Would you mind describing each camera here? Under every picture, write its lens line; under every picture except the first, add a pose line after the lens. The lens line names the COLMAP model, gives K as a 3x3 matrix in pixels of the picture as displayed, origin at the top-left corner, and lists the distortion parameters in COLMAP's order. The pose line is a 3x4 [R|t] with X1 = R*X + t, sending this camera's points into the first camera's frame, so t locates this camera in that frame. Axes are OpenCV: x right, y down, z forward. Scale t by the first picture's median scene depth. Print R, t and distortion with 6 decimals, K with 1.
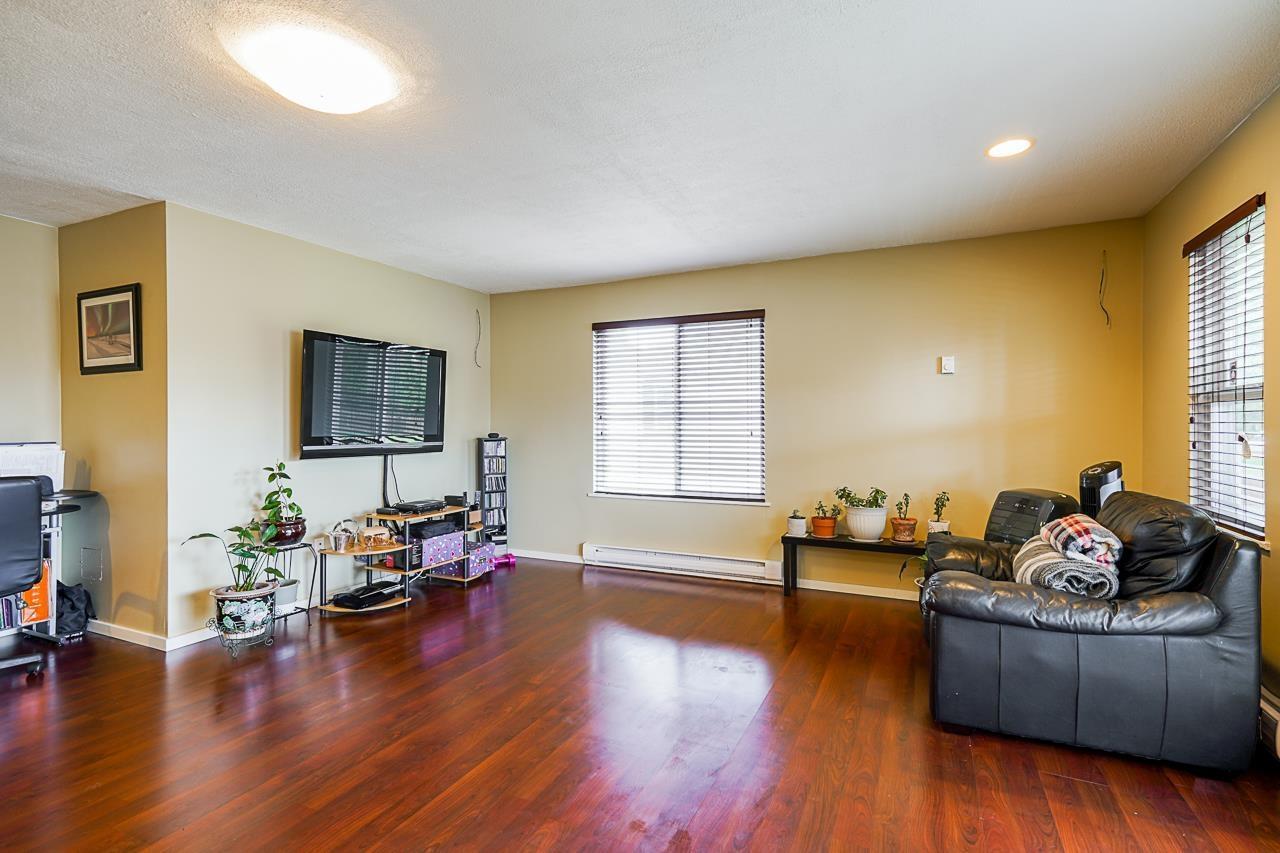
lens RADIAL K [[605.6, 0, 640.0], [0, 605.6, 426.5], [0, 0, 1]] dist [-0.002205, 0.000004]
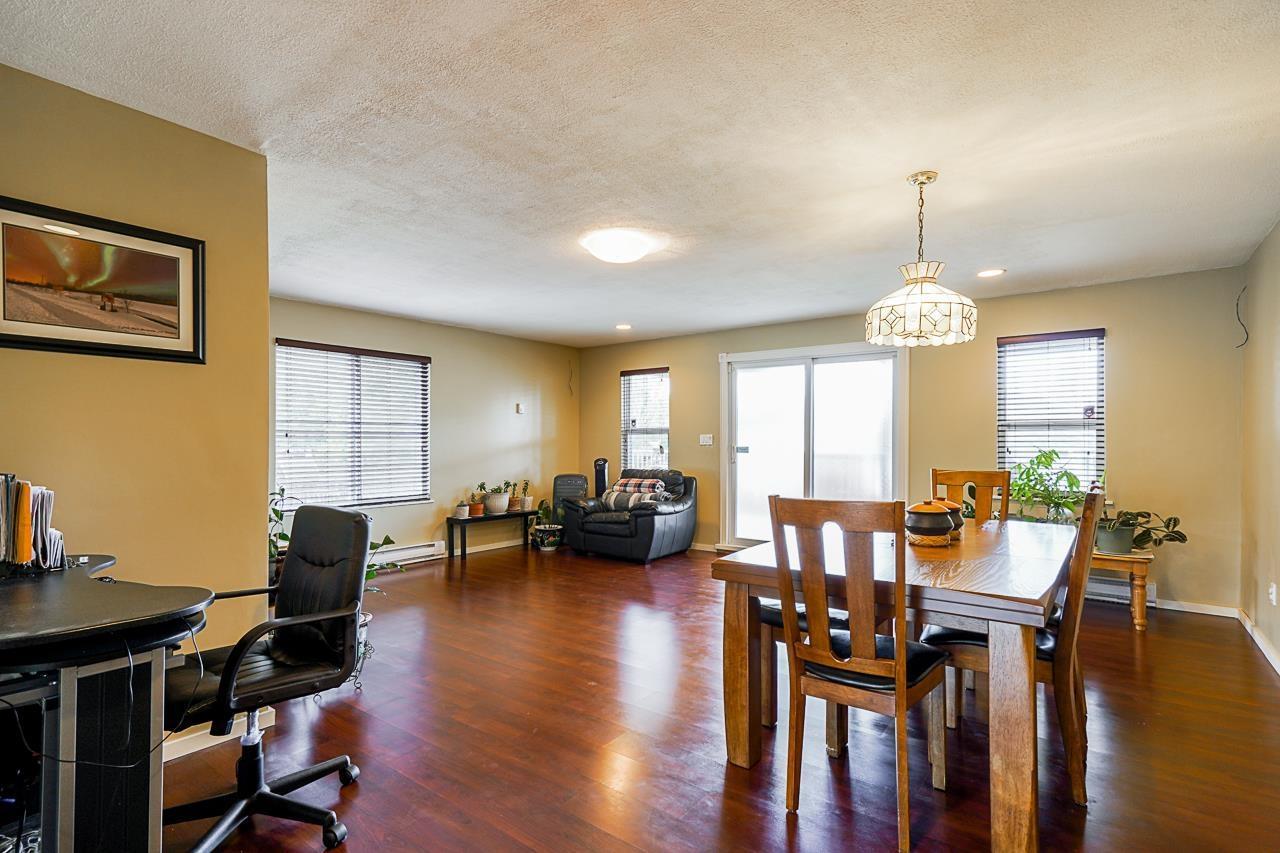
lens RADIAL K [[605.6, 0, 640.0], [0, 605.6, 426.5], [0, 0, 1]] dist [-0.002205, 0.000004]
pose [[0.222003, 0.027735, 0.974651, -1.089219], [0.003386, 0.999567, -0.029215, 0.002927], [-0.975040, 0.009786, 0.221813, 0.259286]]
